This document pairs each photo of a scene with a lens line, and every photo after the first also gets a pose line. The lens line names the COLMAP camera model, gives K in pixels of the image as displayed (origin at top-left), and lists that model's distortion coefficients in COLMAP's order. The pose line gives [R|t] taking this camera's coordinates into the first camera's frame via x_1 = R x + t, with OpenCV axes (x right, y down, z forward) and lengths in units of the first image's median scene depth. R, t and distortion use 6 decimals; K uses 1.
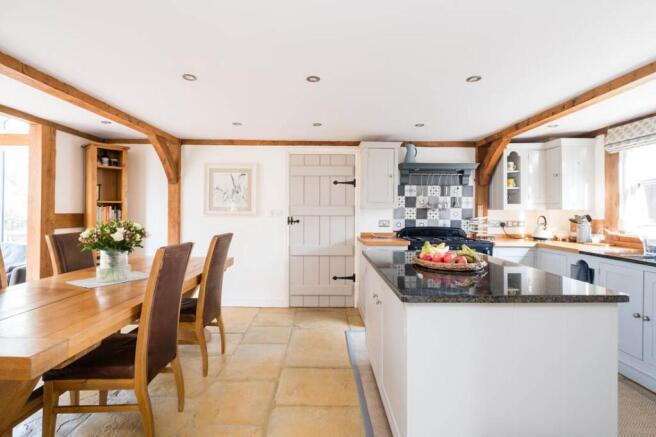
lens RADIAL K [[303.8, 0, 323.8], [0, 303.8, 207.6], [0, 0, 1]] dist [-0.002302, -0.000772]
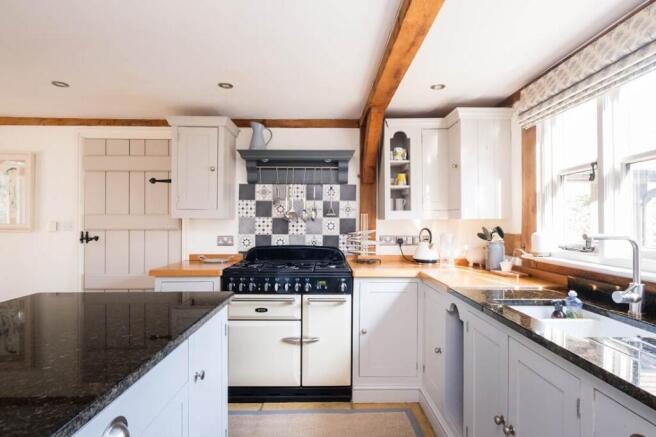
lens RADIAL K [[341.1, 0, 328.0], [0, 341.1, 218.5], [0, 0, 1]] dist [-0.001440, 0.000706]
pose [[0.999915, -0.004479, 0.012206, 0.425365], [0.004486, 0.999990, -0.000525, 0.004202], [-0.012204, 0.000579, 0.999925, 0.241146]]
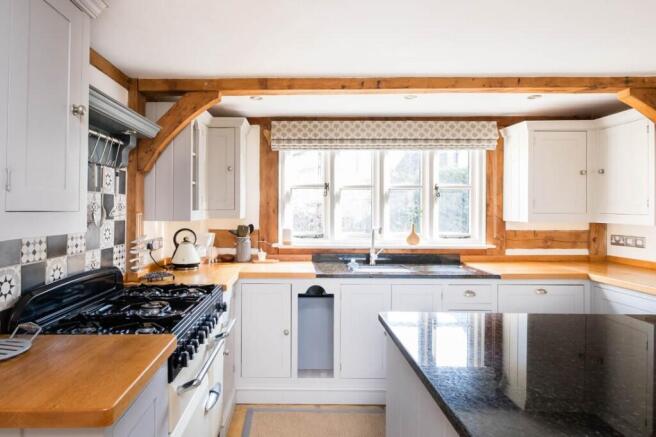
lens RADIAL K [[387.3, 0, 292.6], [0, 387.3, 207.3], [0, 0, 1]] dist [-0.000634, 0.000041]
pose [[0.013817, -0.003031, 0.999900, -0.100822], [-0.011152, 0.999933, 0.003186, -0.020912], [-0.999842, -0.011195, 0.013783, 0.746882]]
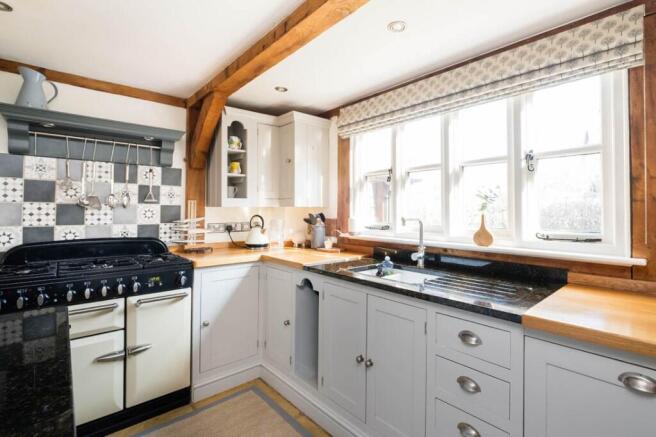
lens RADIAL K [[316.4, 0, 359.8], [0, 316.4, 205.1], [0, 0, 1]] dist [-0.002735, -0.000977]
pose [[0.720191, 0.005304, 0.693756, 0.308845], [-0.004137, 0.999986, -0.003350, 0.004009], [-0.693764, -0.000458, 0.720202, 0.279149]]
